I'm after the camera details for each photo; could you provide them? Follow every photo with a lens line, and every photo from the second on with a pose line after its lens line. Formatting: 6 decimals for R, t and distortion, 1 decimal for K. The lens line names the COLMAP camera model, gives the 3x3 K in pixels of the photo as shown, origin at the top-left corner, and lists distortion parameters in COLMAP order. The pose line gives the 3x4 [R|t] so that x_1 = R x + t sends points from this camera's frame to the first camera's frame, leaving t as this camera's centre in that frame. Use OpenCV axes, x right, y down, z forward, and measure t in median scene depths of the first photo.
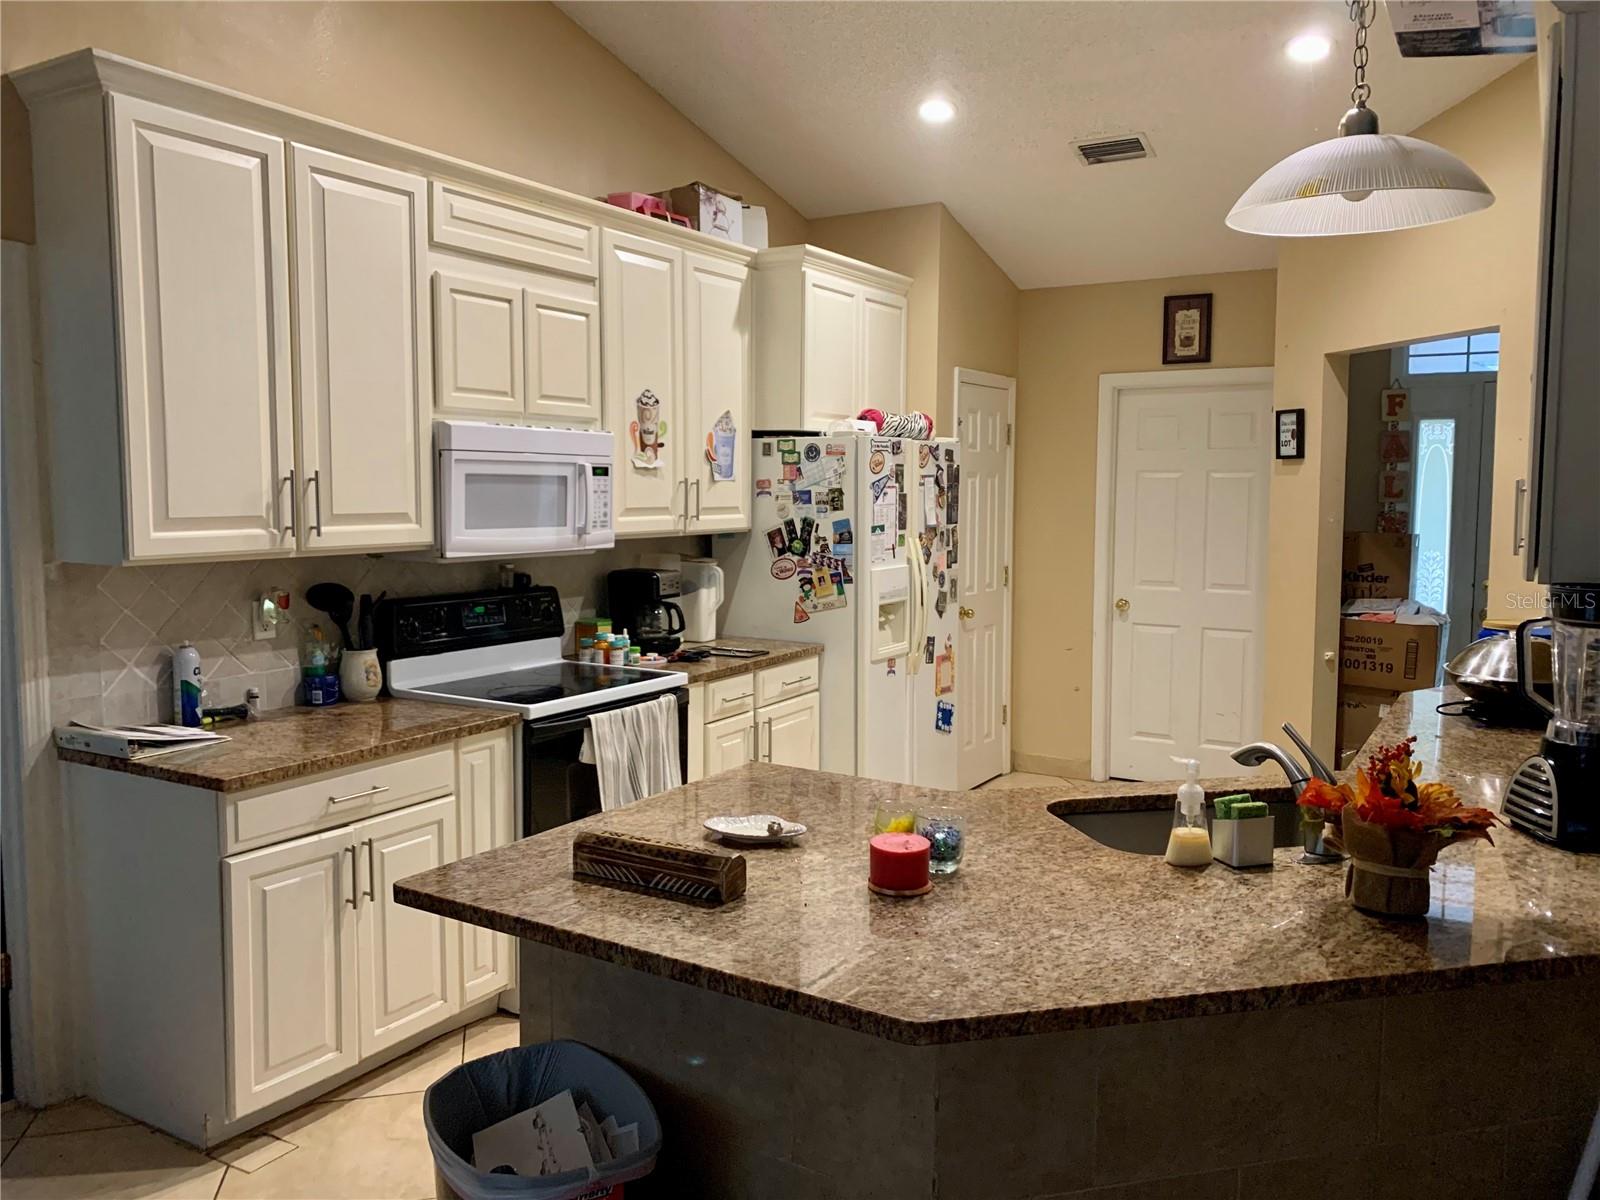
lens RADIAL K [[1221.5, 0, 806.9], [0, 1221.5, 594.8], [0, 0, 1]] dist [0.044222, -0.058302]
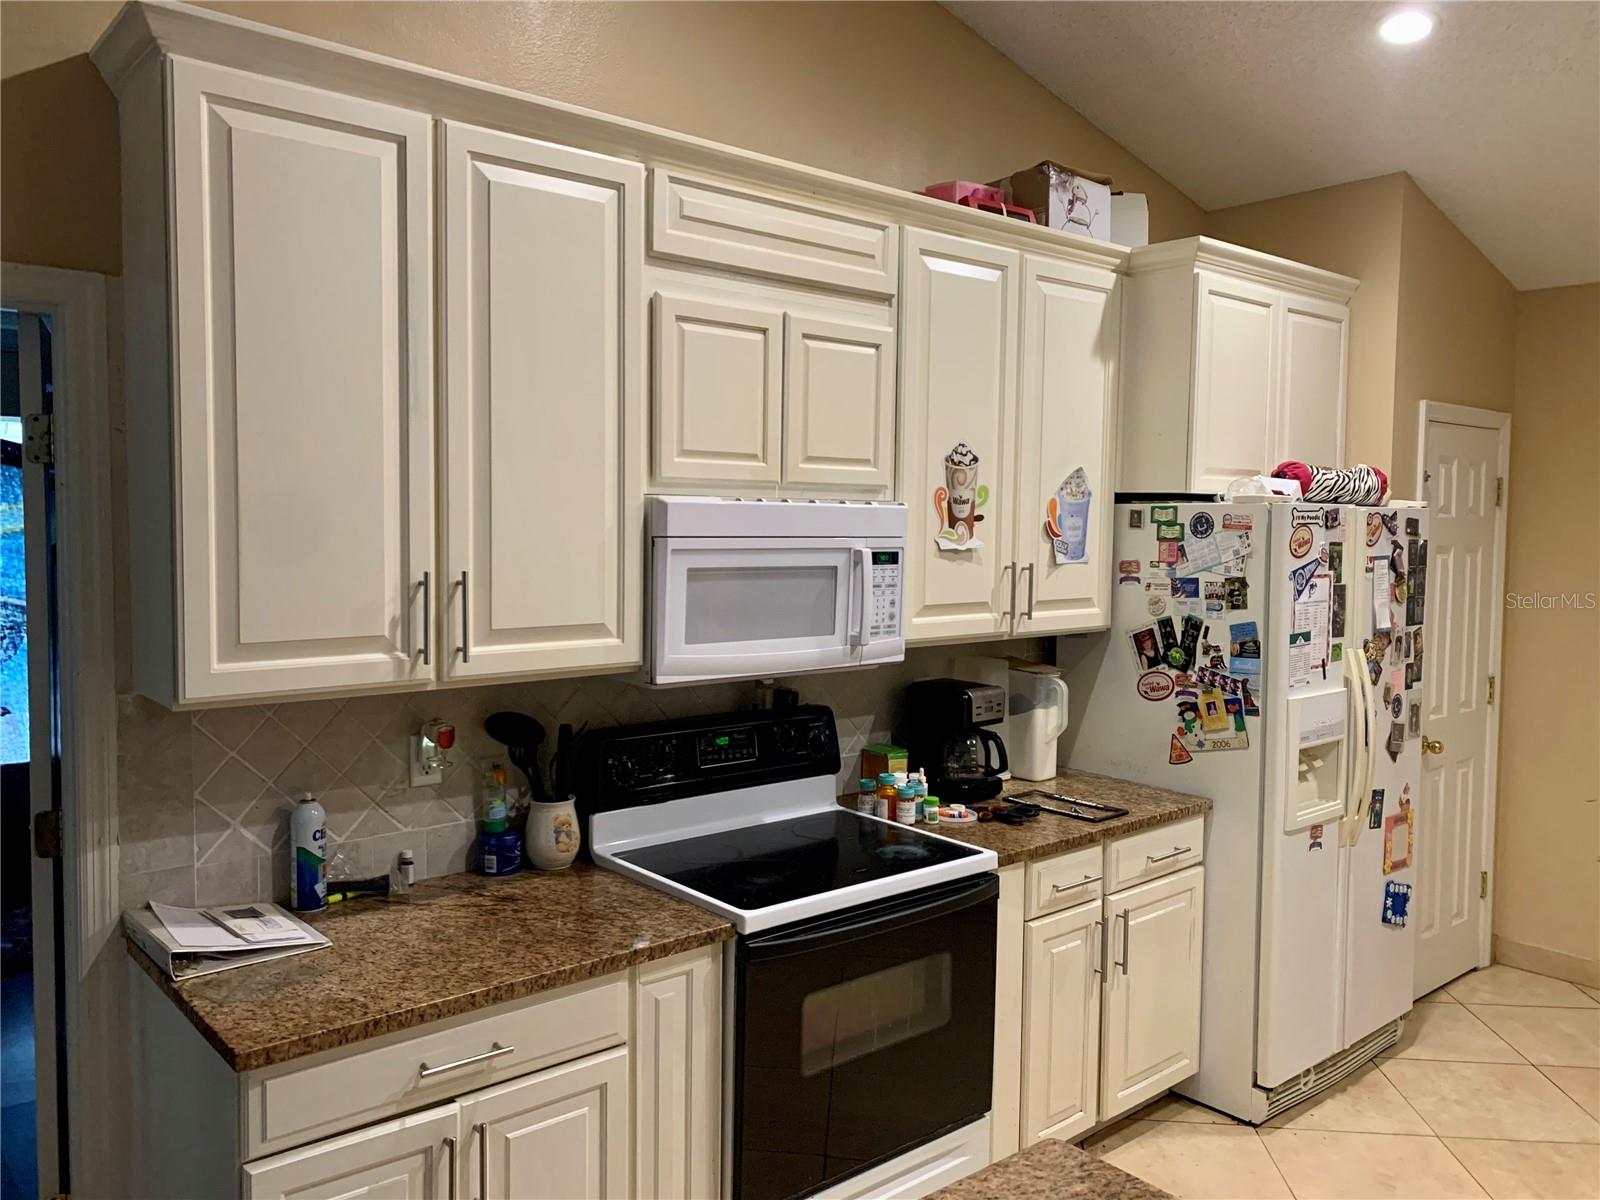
lens RADIAL K [[1221.5, 0, 791.9], [0, 1221.5, 593.2], [0, 0, 1]] dist [0.044222, -0.058302]
pose [[0.946868, 0.025245, -0.320629, 0.010288], [-0.035694, 0.999005, -0.026750, -0.059654], [0.319634, 0.036774, 0.946827, 0.300897]]
